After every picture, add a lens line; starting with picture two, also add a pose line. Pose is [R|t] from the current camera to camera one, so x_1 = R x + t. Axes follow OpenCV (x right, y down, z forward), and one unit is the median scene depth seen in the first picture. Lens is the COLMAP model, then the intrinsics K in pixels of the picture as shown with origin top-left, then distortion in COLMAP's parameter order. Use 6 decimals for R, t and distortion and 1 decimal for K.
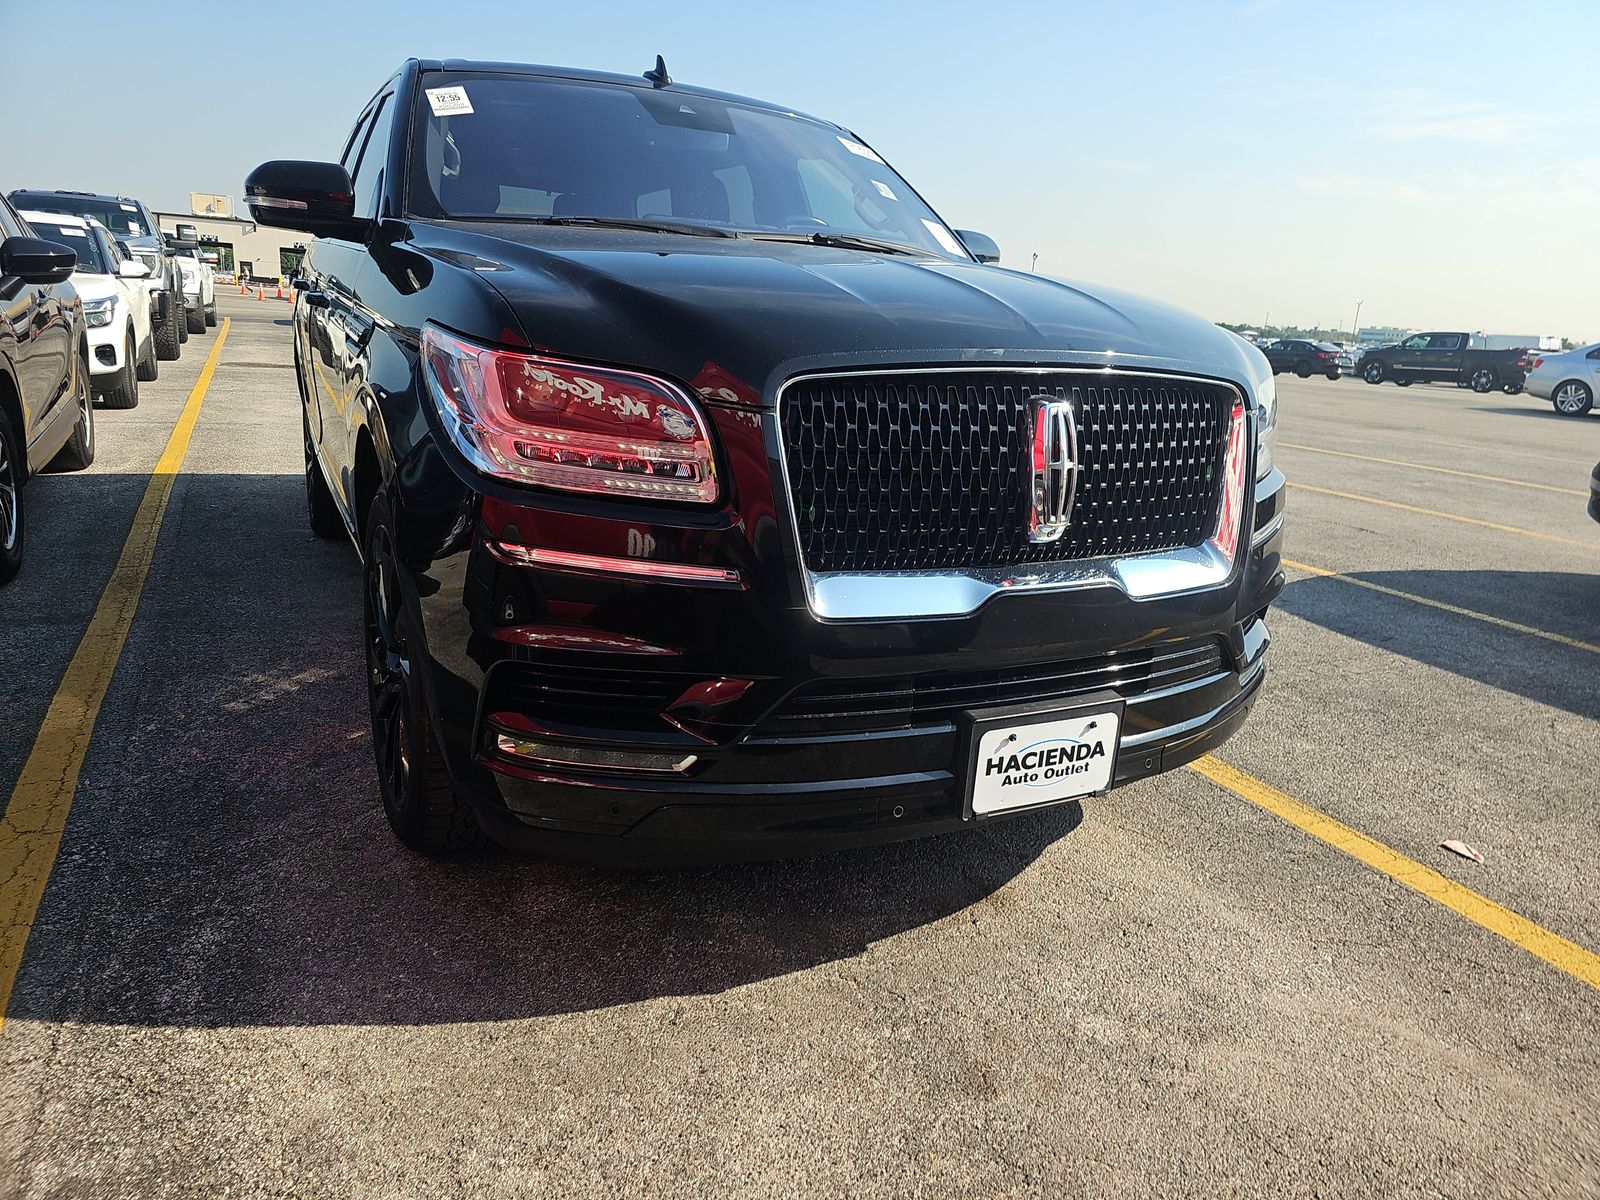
lens RADIAL K [[1280.7, 0, 839.9], [0, 1280.7, 395.2], [0, 0, 1]] dist [0.046403, -0.043489]
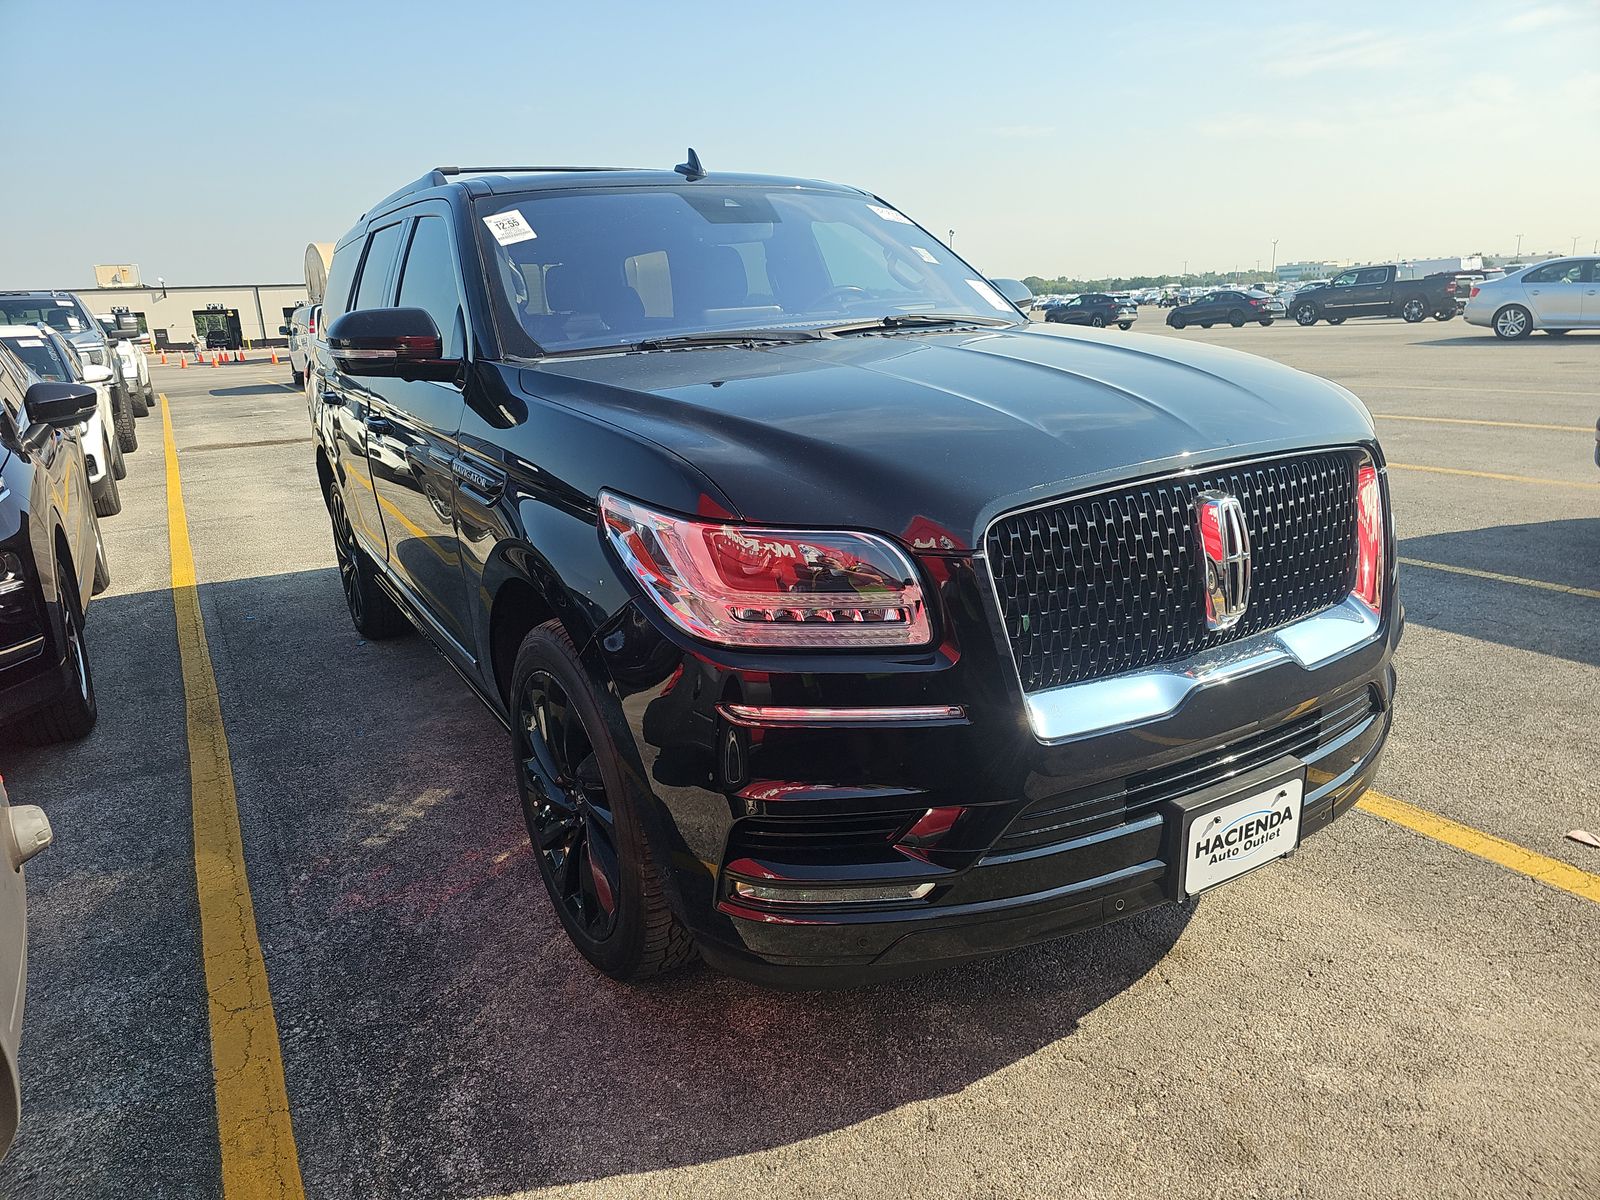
lens RADIAL K [[1278.3, 0, 802.7], [0, 1278.3, 425.0], [0, 0, 1]] dist [0.042473, -0.053687]
pose [[0.992443, -0.120653, 0.022364, -0.162433], [0.119982, 0.992345, 0.029267, -0.108114], [-0.025724, -0.026362, 0.999321, -0.023787]]
